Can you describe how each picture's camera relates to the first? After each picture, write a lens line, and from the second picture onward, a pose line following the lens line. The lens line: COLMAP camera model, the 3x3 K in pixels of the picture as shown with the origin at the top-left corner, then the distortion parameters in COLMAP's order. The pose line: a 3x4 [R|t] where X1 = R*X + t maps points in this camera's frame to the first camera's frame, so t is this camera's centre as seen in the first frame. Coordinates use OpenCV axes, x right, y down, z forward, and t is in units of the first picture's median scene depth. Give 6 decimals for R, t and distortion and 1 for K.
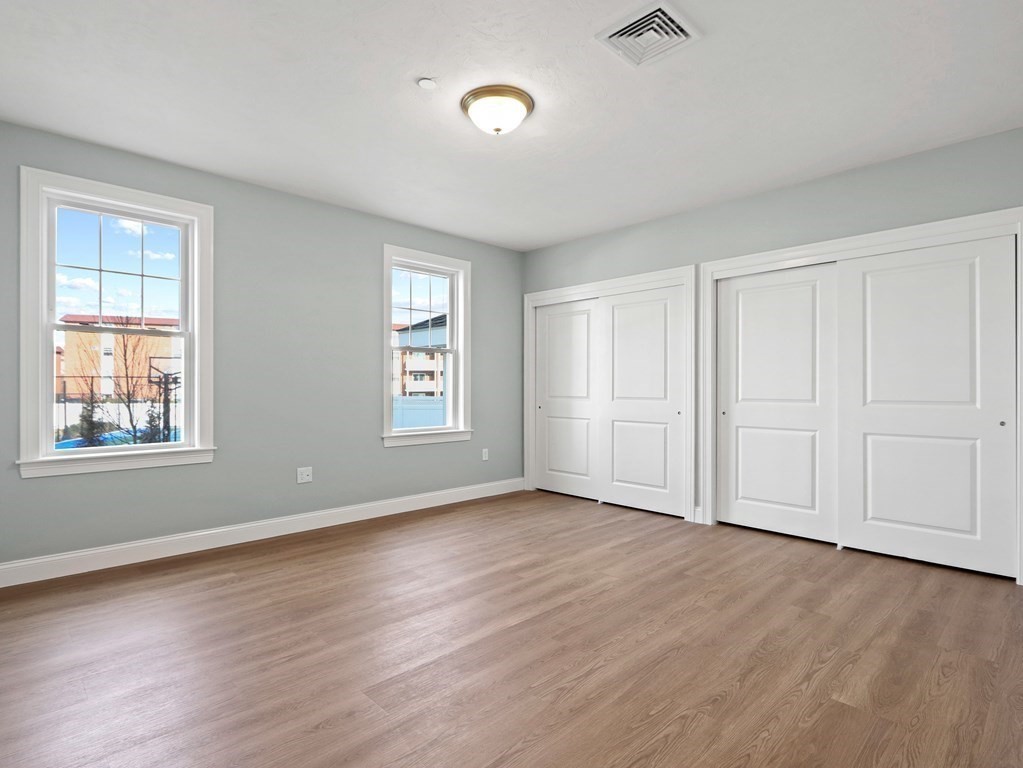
lens RADIAL K [[541.9, 0, 534.9], [0, 541.9, 381.2], [0, 0, 1]] dist [-0.005003, -0.001418]
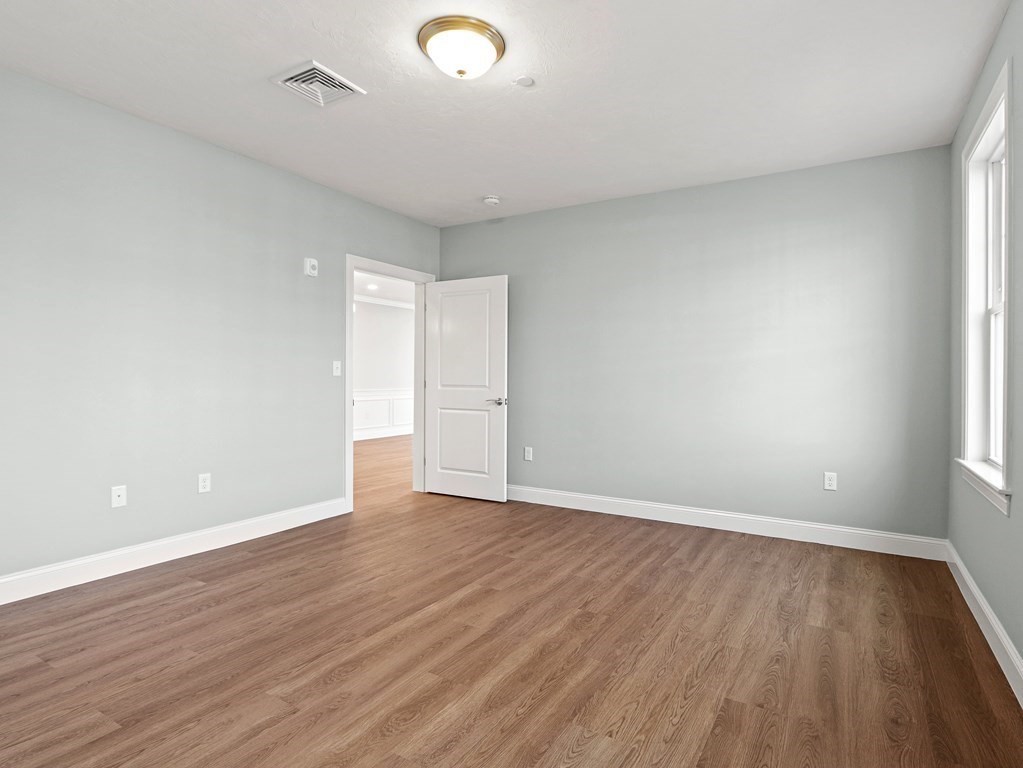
lens RADIAL K [[531.9, 0, 508.3], [0, 531.9, 387.9], [0, 0, 1]] dist [-0.003415, -0.001847]
pose [[-0.983770, -0.007629, -0.179270, 0.001845], [-0.008751, 0.999947, 0.005467, 0.025506], [0.179218, 0.006947, -0.983785, 1.736559]]
